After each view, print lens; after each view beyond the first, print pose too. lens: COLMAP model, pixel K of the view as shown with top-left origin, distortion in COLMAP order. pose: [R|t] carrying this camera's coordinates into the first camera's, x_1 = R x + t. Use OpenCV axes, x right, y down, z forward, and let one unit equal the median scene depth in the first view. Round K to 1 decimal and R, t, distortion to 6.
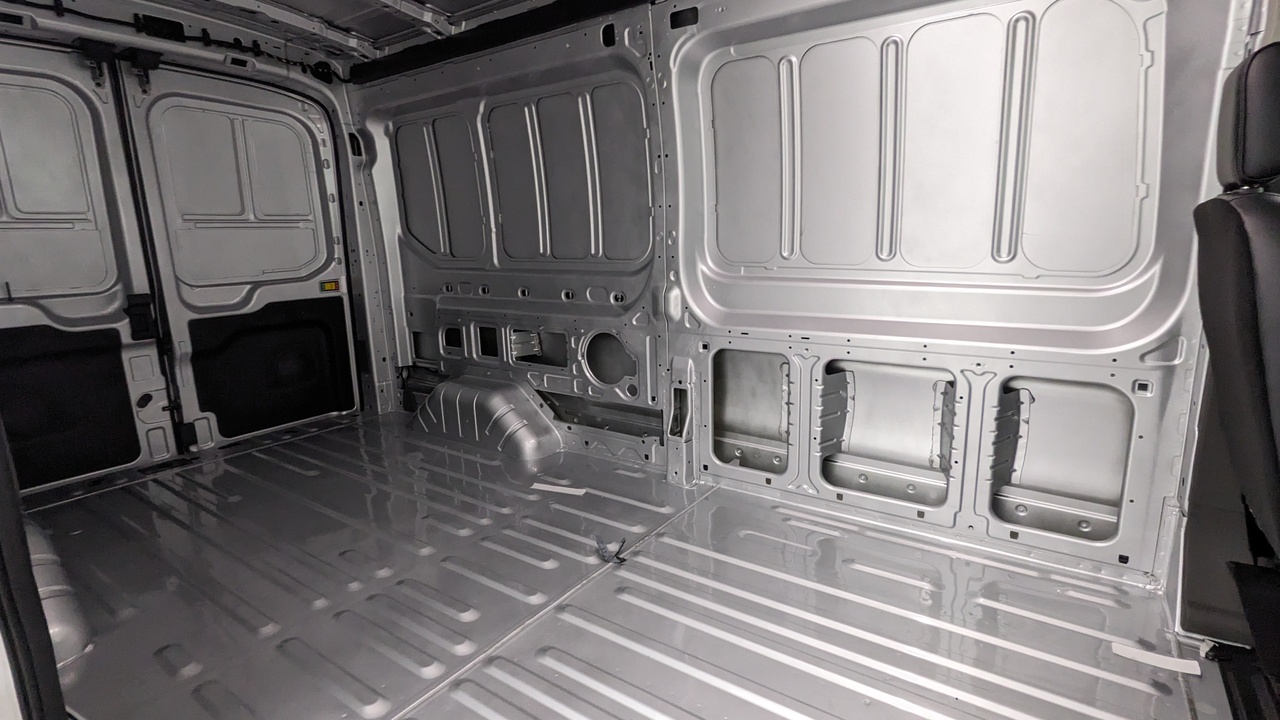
lens RADIAL K [[613.3, 0, 645.9], [0, 613.3, 362.8], [0, 0, 1]] dist [0.002839, -0.000601]
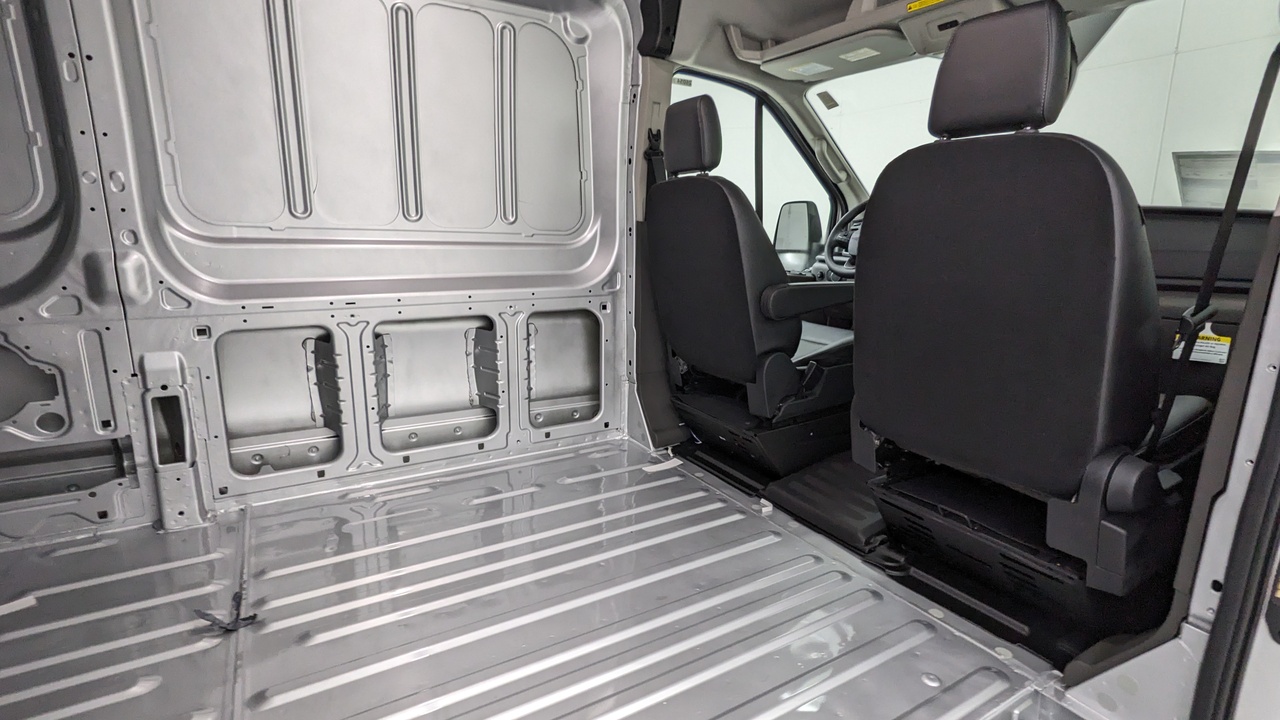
lens RADIAL K [[613.3, 0, 640.9], [0, 613.3, 360.3], [0, 0, 1]] dist [0.002839, -0.000601]
pose [[0.415346, -0.167242, 0.894158, -0.362293], [0.162736, 0.980758, 0.107847, 0.013837], [-0.894989, 0.100718, 0.434570, 0.192765]]
